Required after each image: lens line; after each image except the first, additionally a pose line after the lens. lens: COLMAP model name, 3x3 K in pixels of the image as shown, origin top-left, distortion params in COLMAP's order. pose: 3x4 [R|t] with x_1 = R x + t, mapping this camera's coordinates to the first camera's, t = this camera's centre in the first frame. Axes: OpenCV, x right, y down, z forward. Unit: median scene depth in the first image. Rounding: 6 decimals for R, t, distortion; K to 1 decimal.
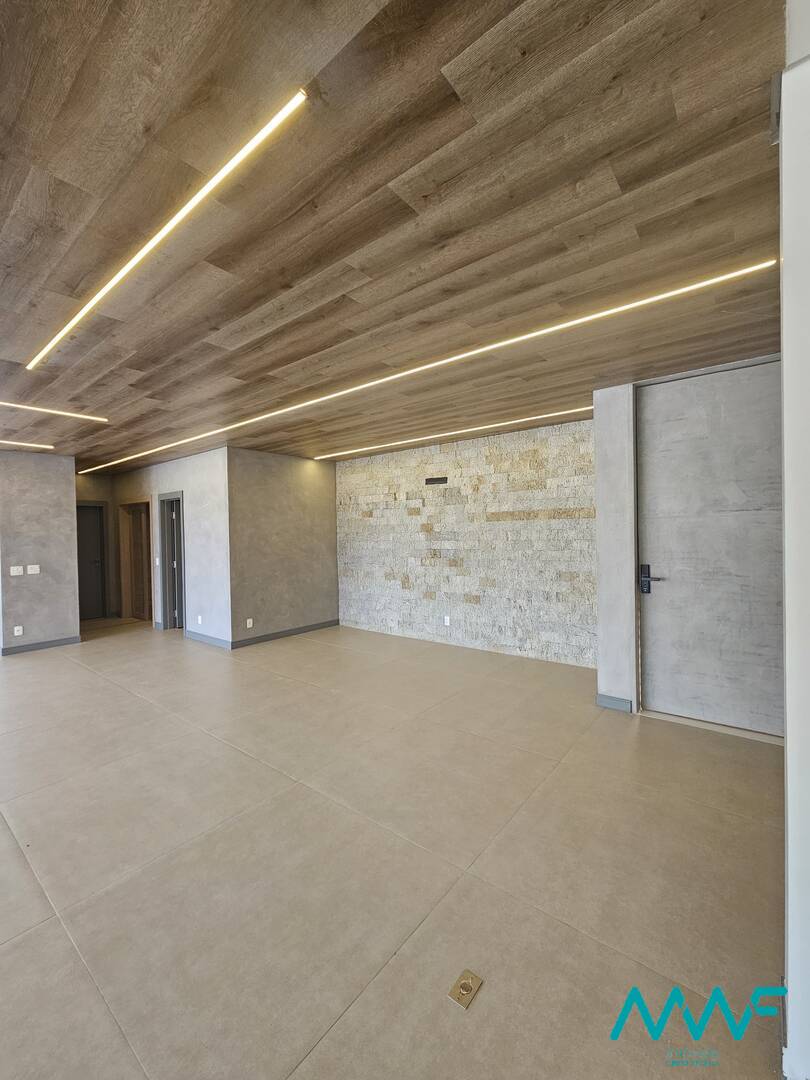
lens RADIAL K [[444.8, 0, 408.2], [0, 444.8, 536.1], [0, 0, 1]] dist [0.000149, 0.000058]
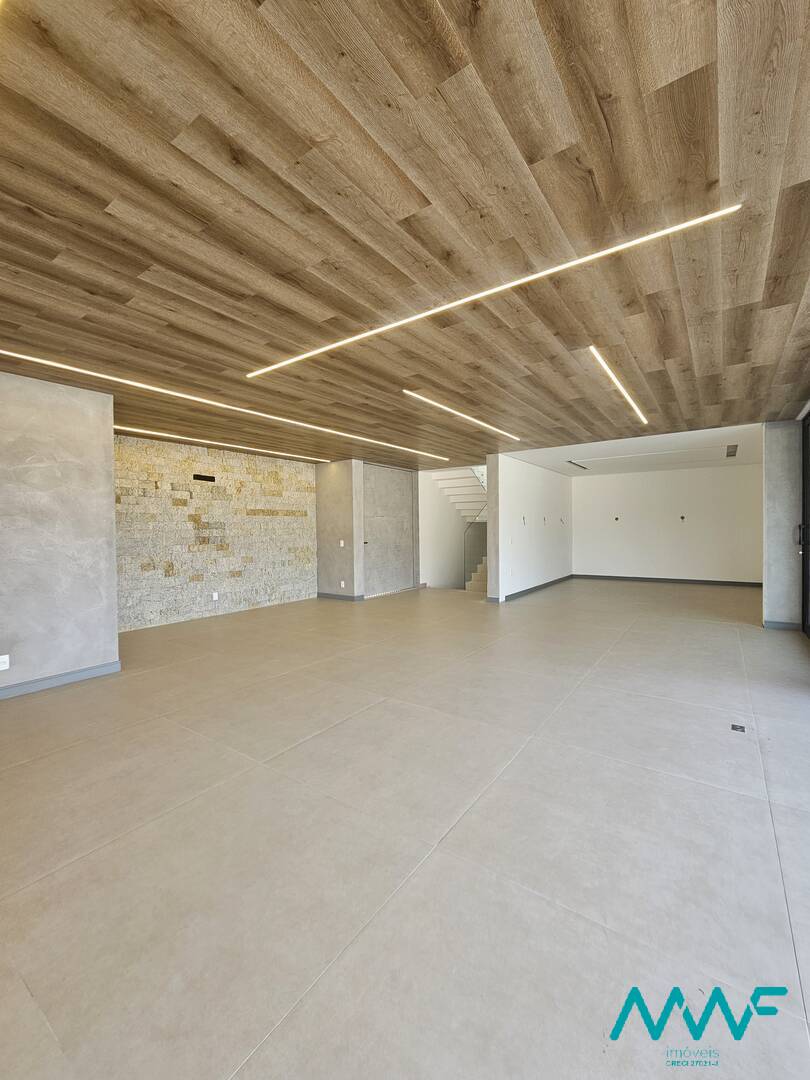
lens RADIAL K [[444.8, 0, 408.2], [0, 444.8, 536.1], [0, 0, 1]] dist [0.000149, 0.000058]
pose [[-0.060107, 0.005364, 0.998178, -1.211597], [0.023387, 0.999719, -0.003964, 0.047866], [-0.997918, 0.023107, -0.060216, 0.580941]]
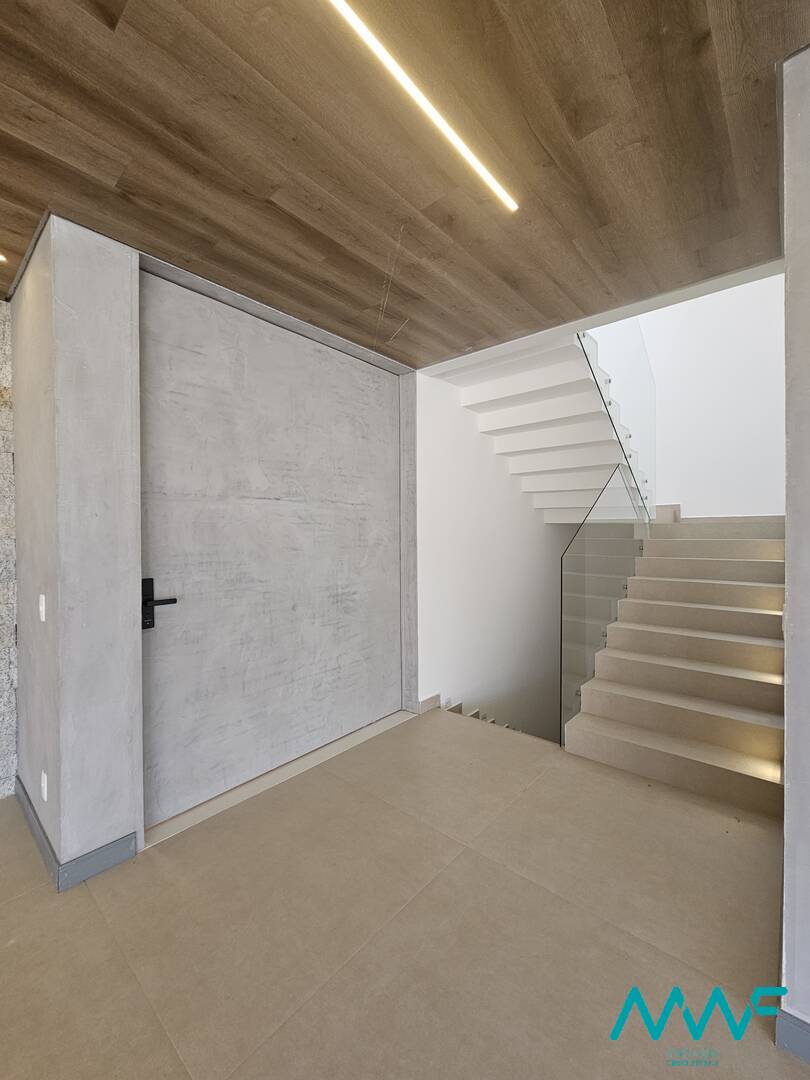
lens RADIAL K [[438.7, 0, 411.6], [0, 438.7, 536.3], [0, 0, 1]] dist [-0.002004, -0.000127]
pose [[0.043302, 0.012079, 0.998989, -0.013598], [0.012128, 0.999847, -0.012615, 0.013381], [-0.998988, 0.012662, 0.043148, 0.408710]]
